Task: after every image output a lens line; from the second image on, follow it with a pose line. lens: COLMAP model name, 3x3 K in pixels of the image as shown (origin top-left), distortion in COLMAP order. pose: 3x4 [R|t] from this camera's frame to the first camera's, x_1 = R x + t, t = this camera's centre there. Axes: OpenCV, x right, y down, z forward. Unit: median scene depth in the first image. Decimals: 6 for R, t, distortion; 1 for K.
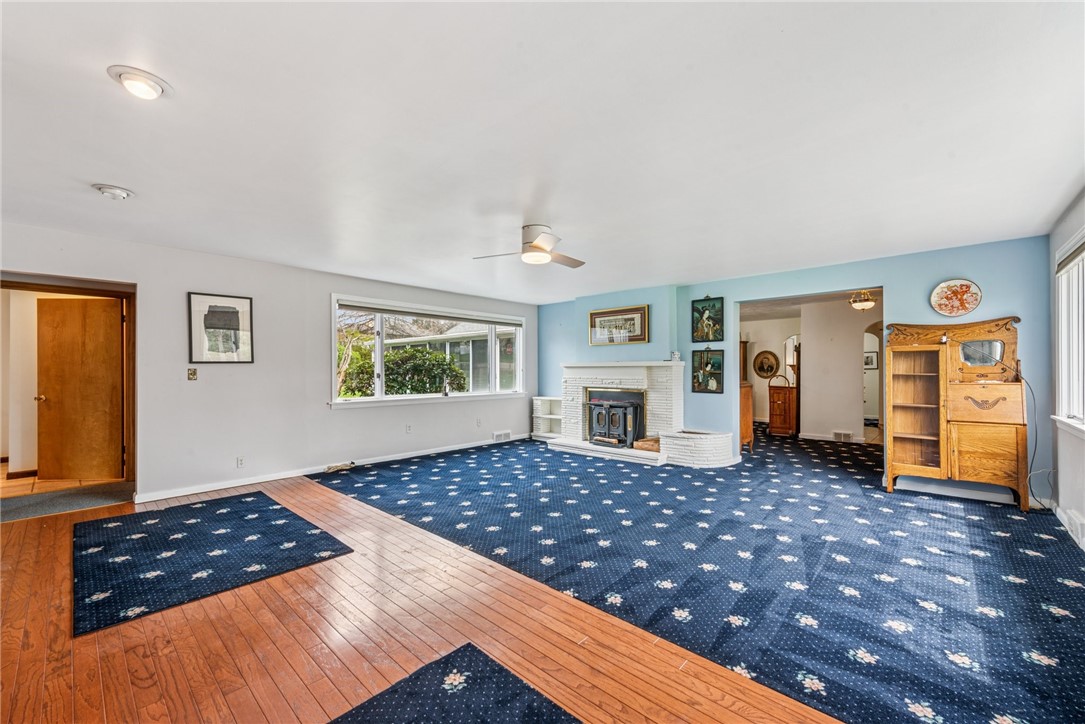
lens RADIAL K [[429.8, 0, 542.0], [0, 429.8, 371.4], [0, 0, 1]] dist [0.011908, -0.000358]
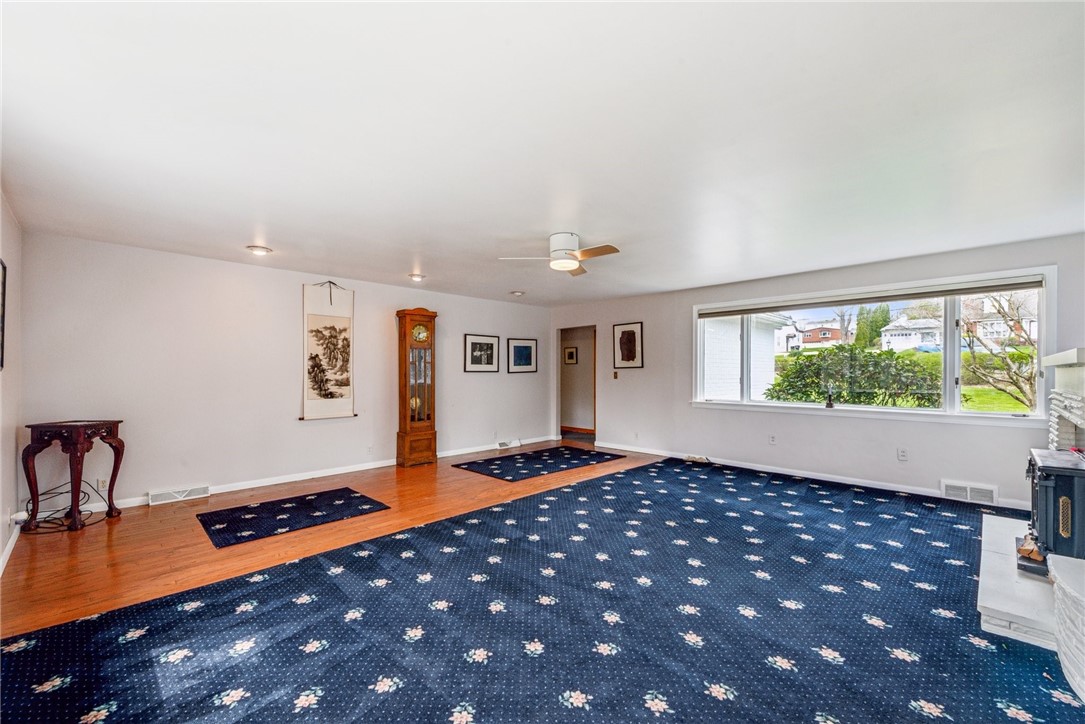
lens RADIAL K [[429.4, 0, 548.3], [0, 429.4, 361.7], [0, 0, 1]] dist [0.010916, -0.000100]
pose [[-0.008537, -0.022798, -0.999704, 0.789262], [-0.003670, 0.999734, -0.022767, -0.005799], [0.999957, 0.003475, -0.008618, 0.744794]]
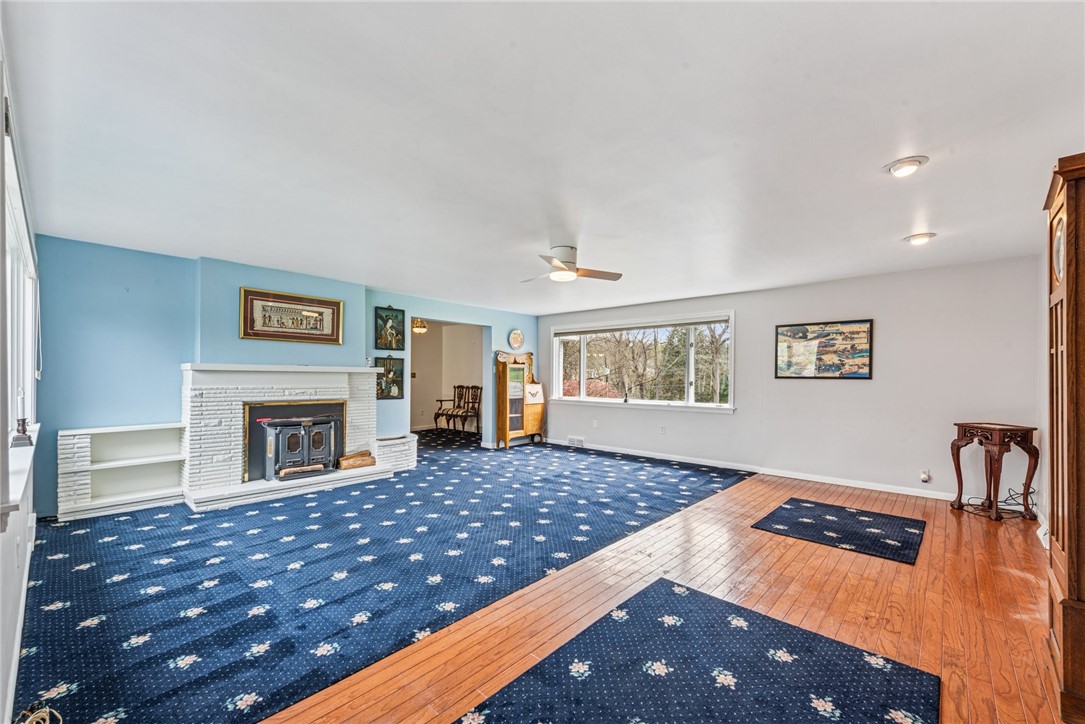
lens RADIAL K [[445.6, 0, 545.0], [0, 445.6, 380.1], [0, 0, 1]] dist [0.014351, 0.000235]
pose [[-0.008645, -0.004280, 0.999953, -0.882391], [-0.002932, 0.999987, 0.004255, -0.001858], [-0.999958, -0.002895, -0.008658, 0.807209]]
